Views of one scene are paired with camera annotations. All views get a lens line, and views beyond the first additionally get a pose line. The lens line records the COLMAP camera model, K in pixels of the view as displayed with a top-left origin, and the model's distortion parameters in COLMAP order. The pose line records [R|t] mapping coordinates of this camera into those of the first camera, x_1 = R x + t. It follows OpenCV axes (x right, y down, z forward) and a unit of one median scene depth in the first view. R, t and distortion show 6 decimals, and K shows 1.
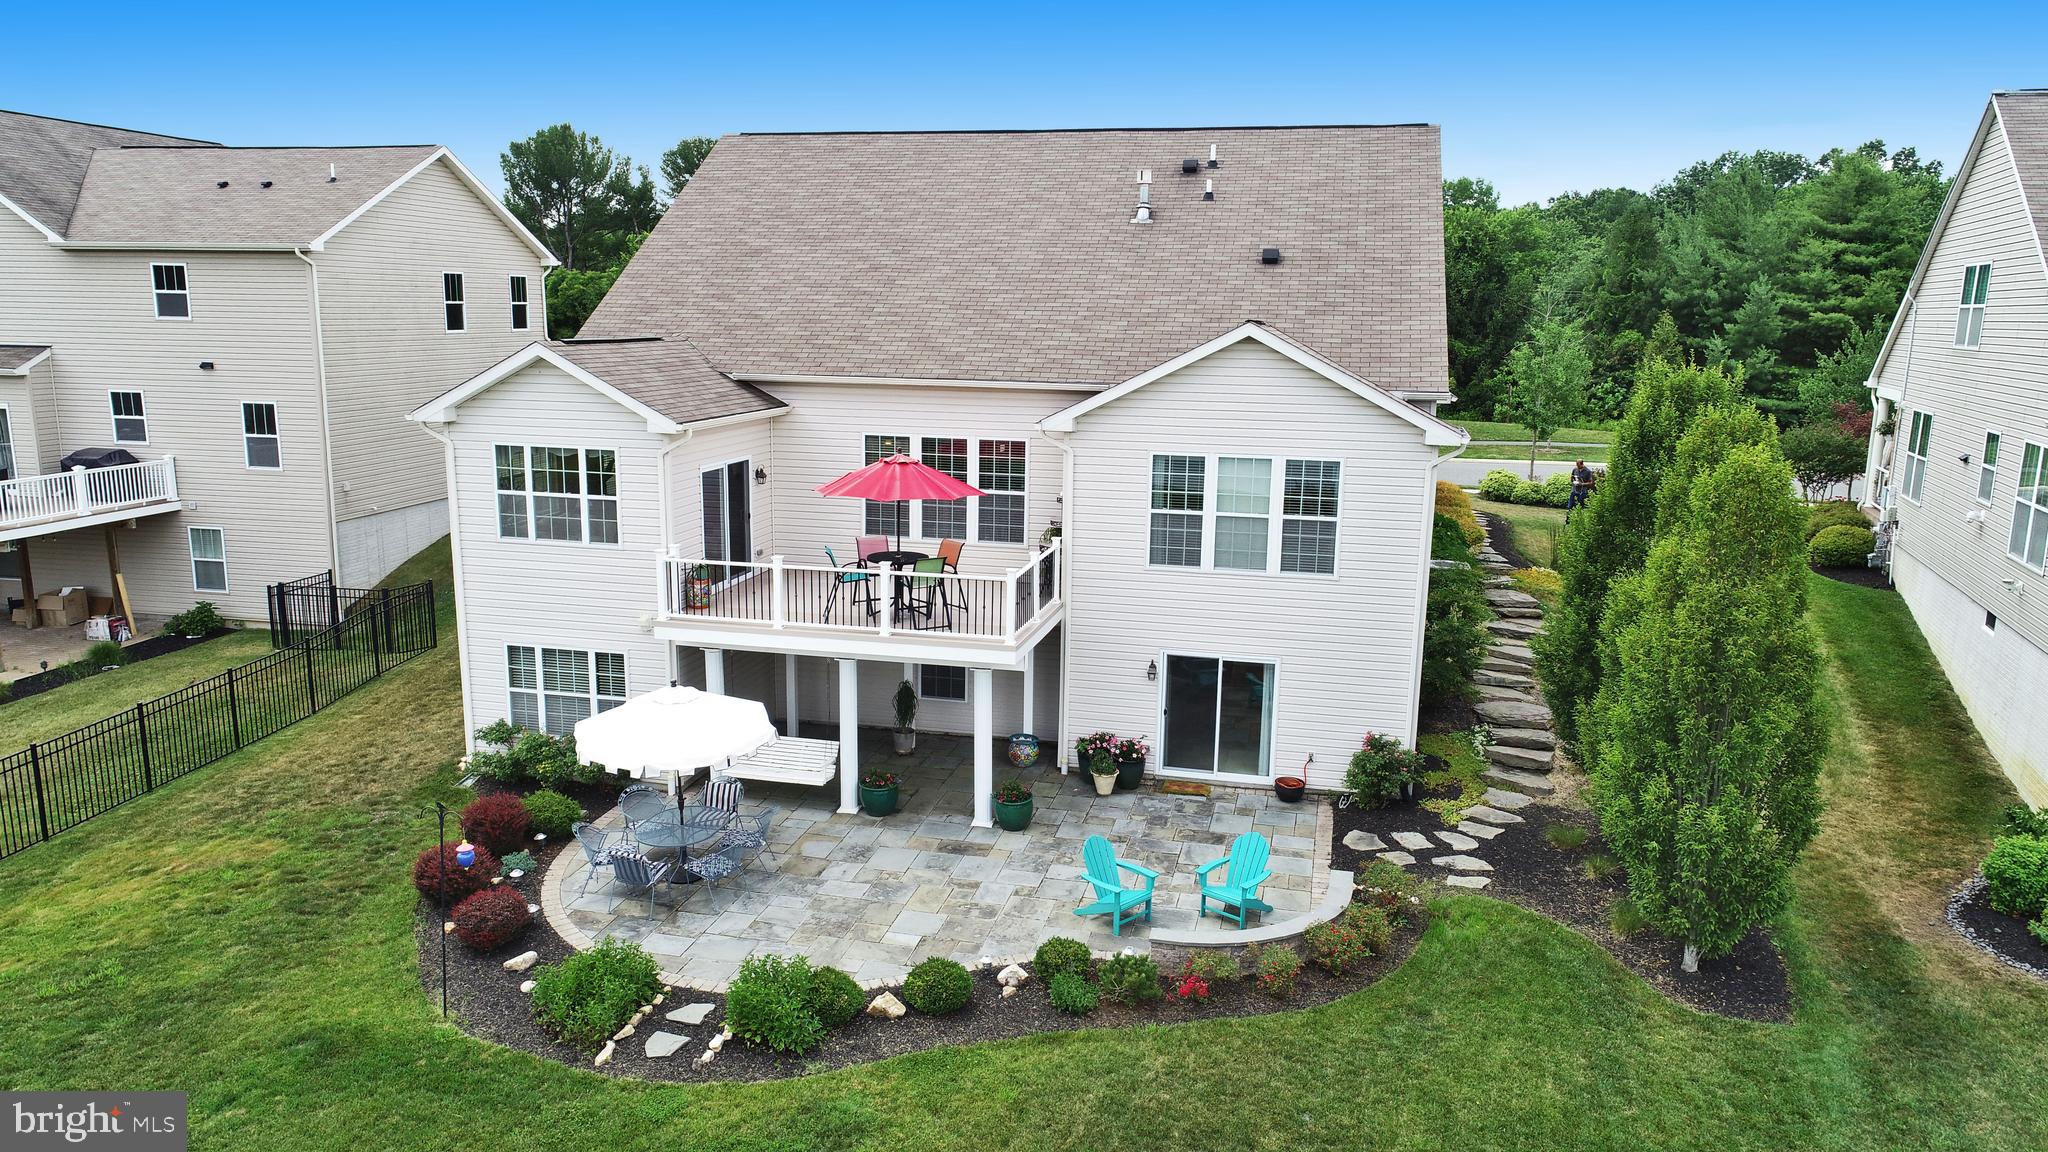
lens RADIAL K [[1364.7, 0, 1024.0], [0, 1364.7, 576.0], [0, 0, 1]] dist [-0.004040, 0.002432]
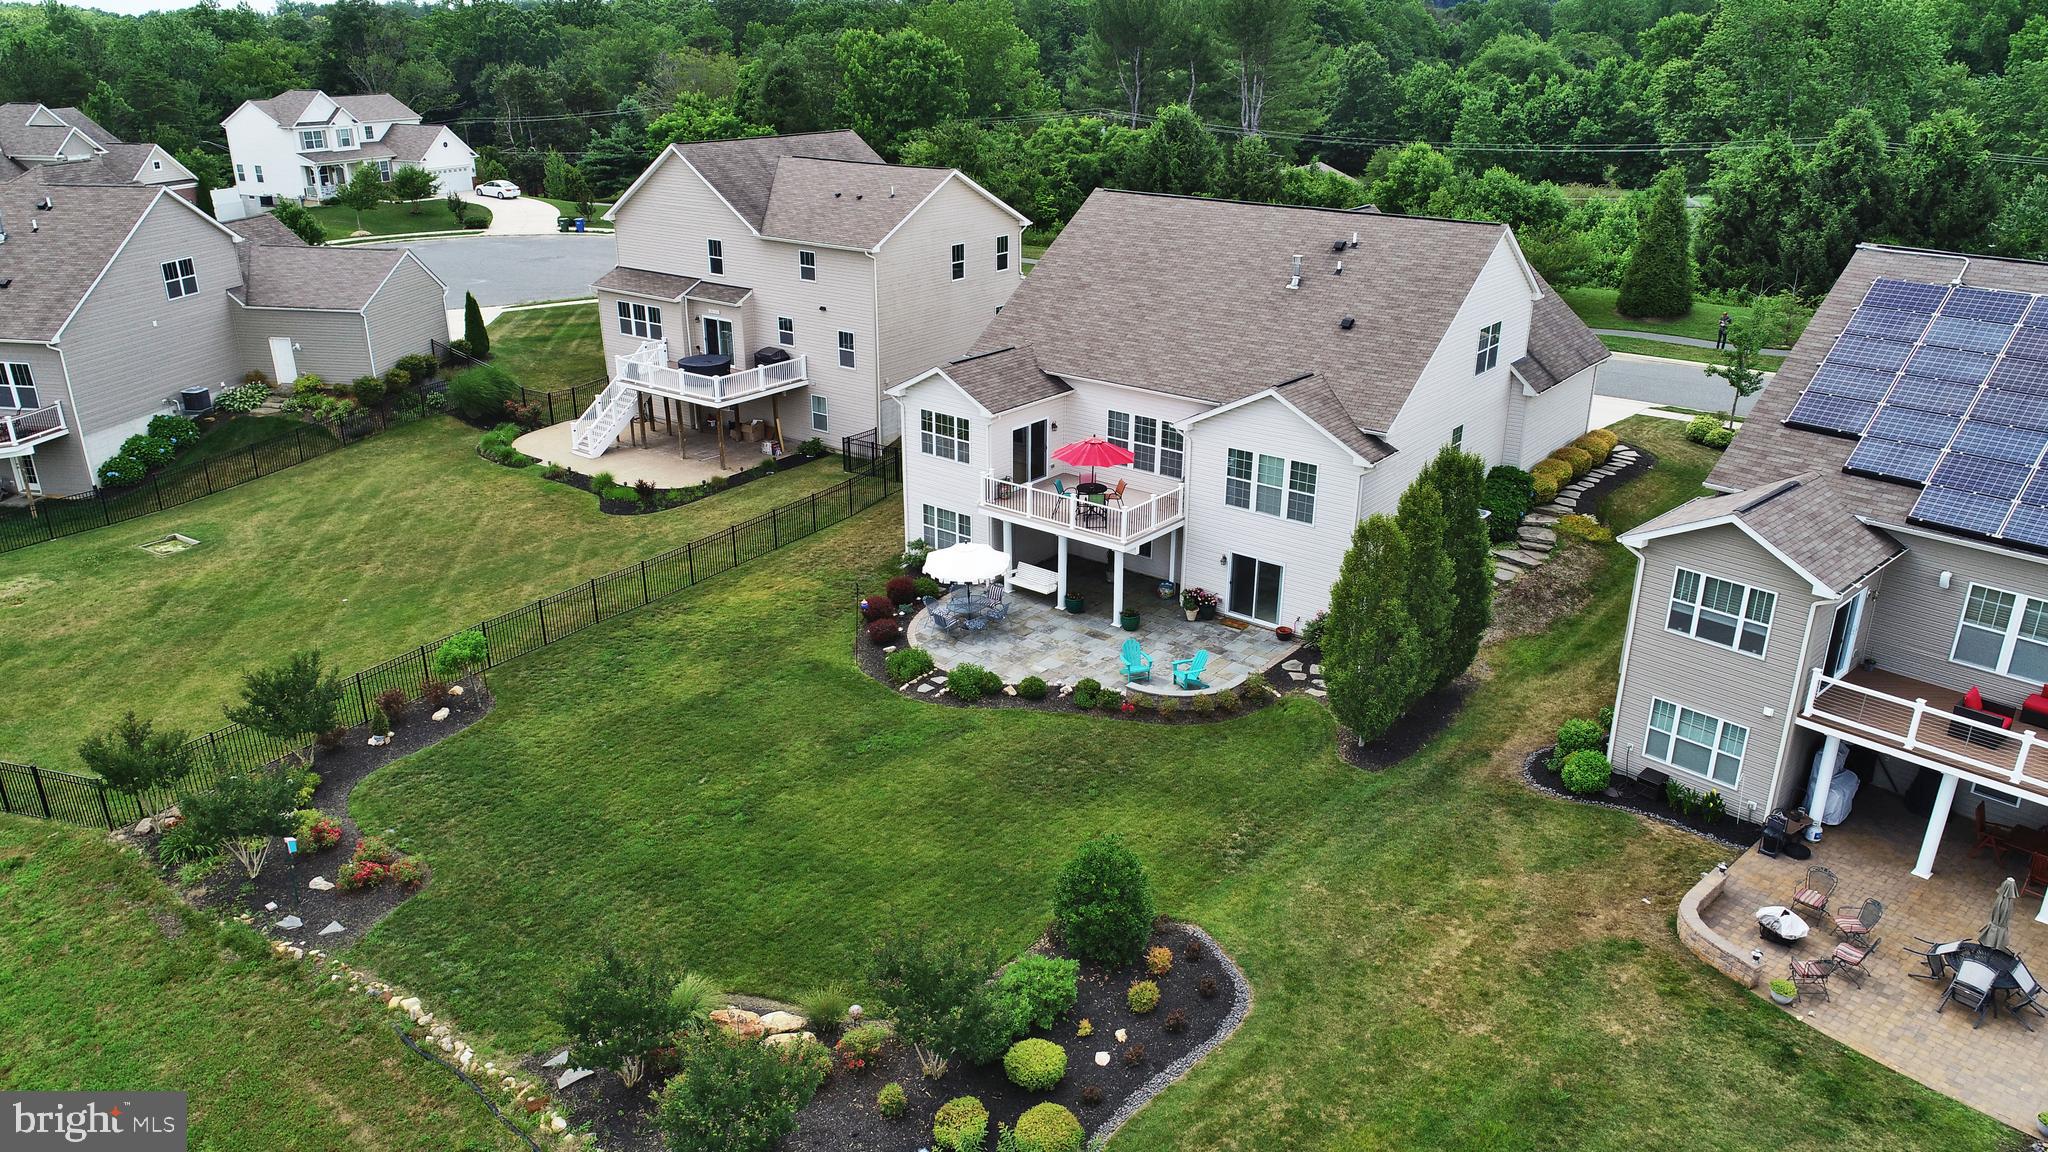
lens RADIAL K [[1396.8, 0, 1024.0], [0, 1396.8, 576.0], [0, 0, 1]] dist [-0.005290, 0.001804]
pose [[0.901225, 0.147586, -0.407446, 0.649023], [-0.073727, 0.978731, 0.191442, -0.263073], [0.427034, -0.142492, 0.892938, -0.854881]]
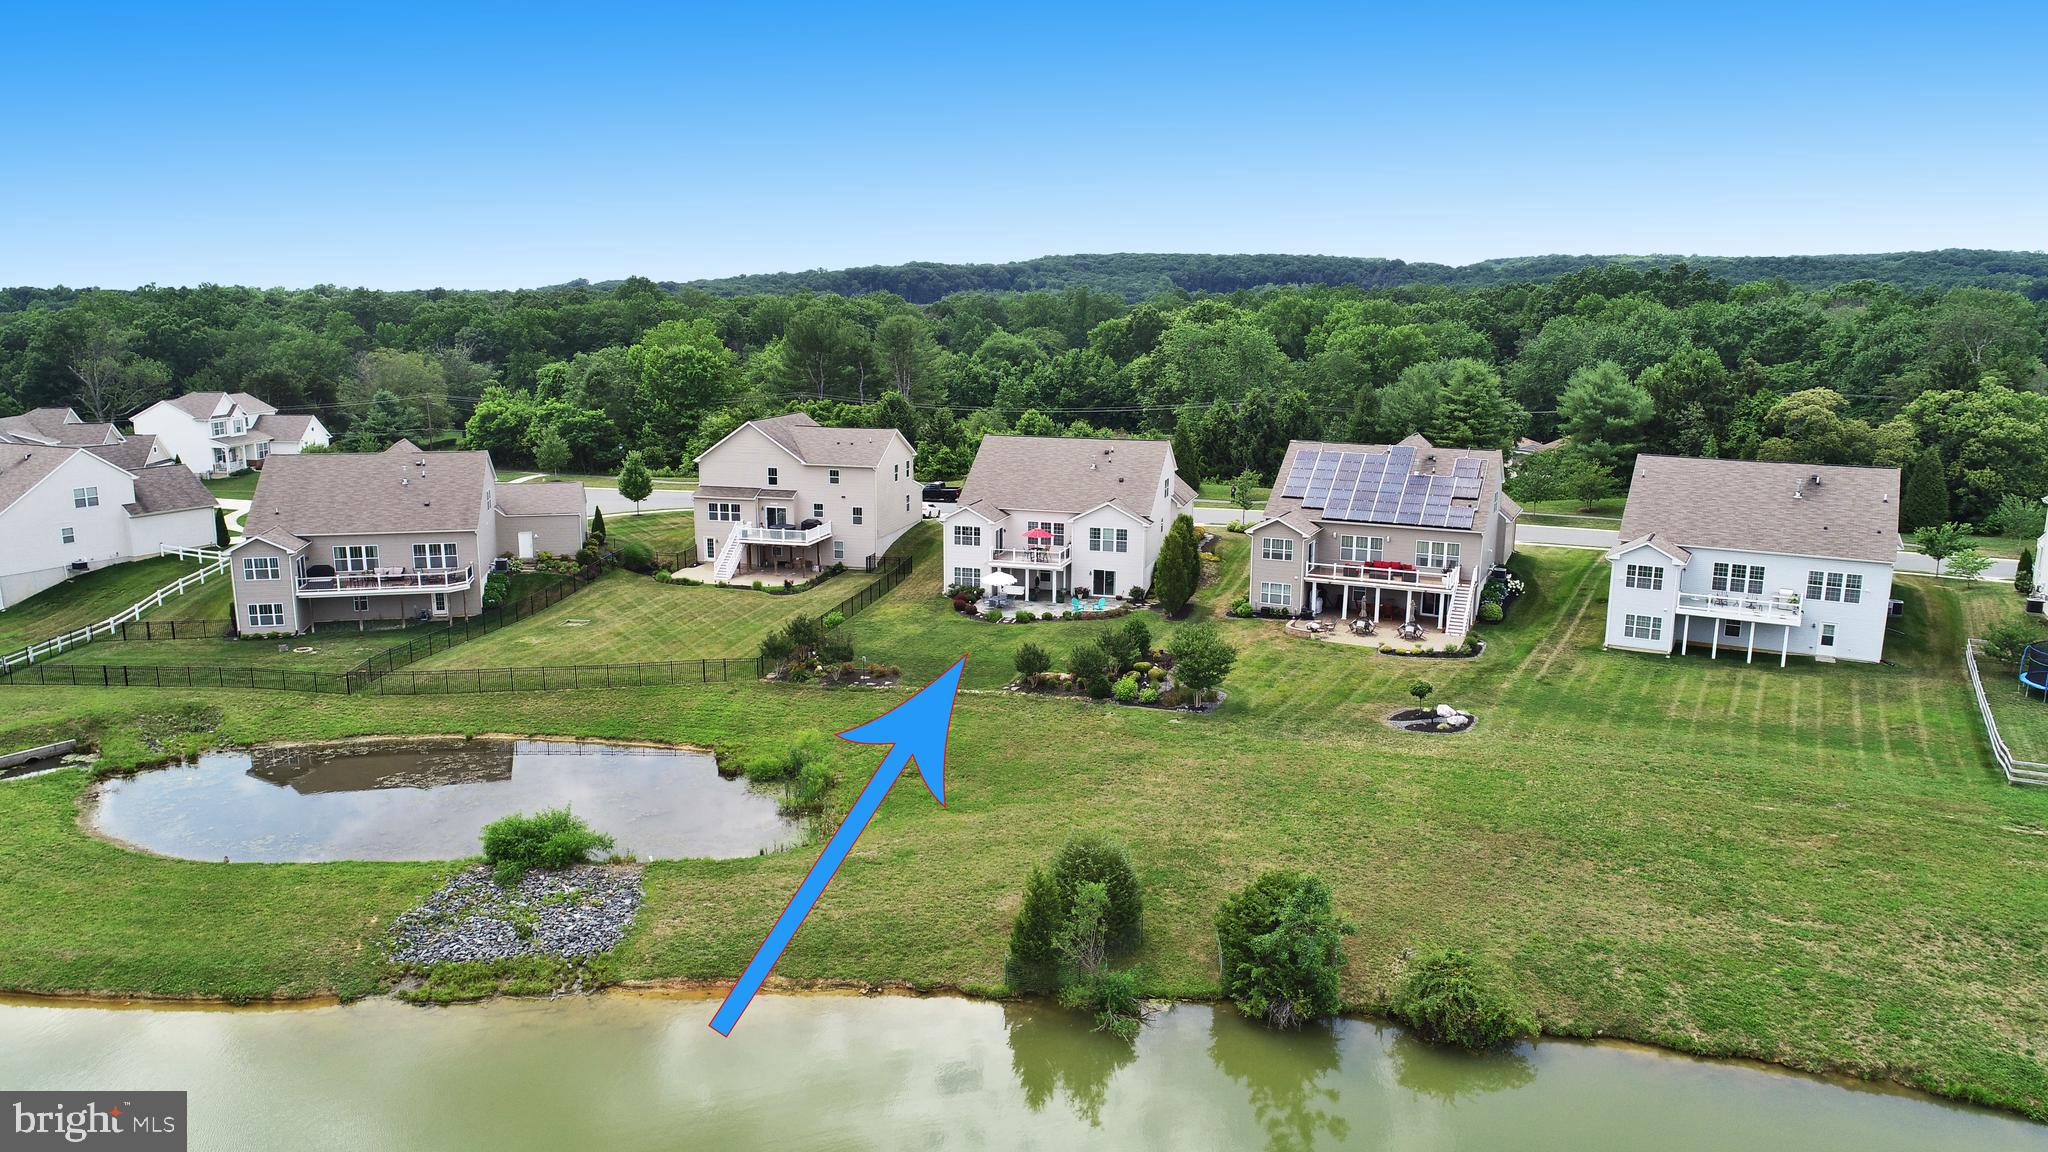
lens RADIAL K [[1364.7, 0, 1024.0], [0, 1364.7, 576.0], [0, 0, 1]] dist [-0.004040, 0.002432]
pose [[0.998385, 0.001874, -0.056776, 0.135987], [-0.001884, 0.999998, -0.000122, 0.083140], [0.056776, 0.000229, 0.998387, -3.816982]]
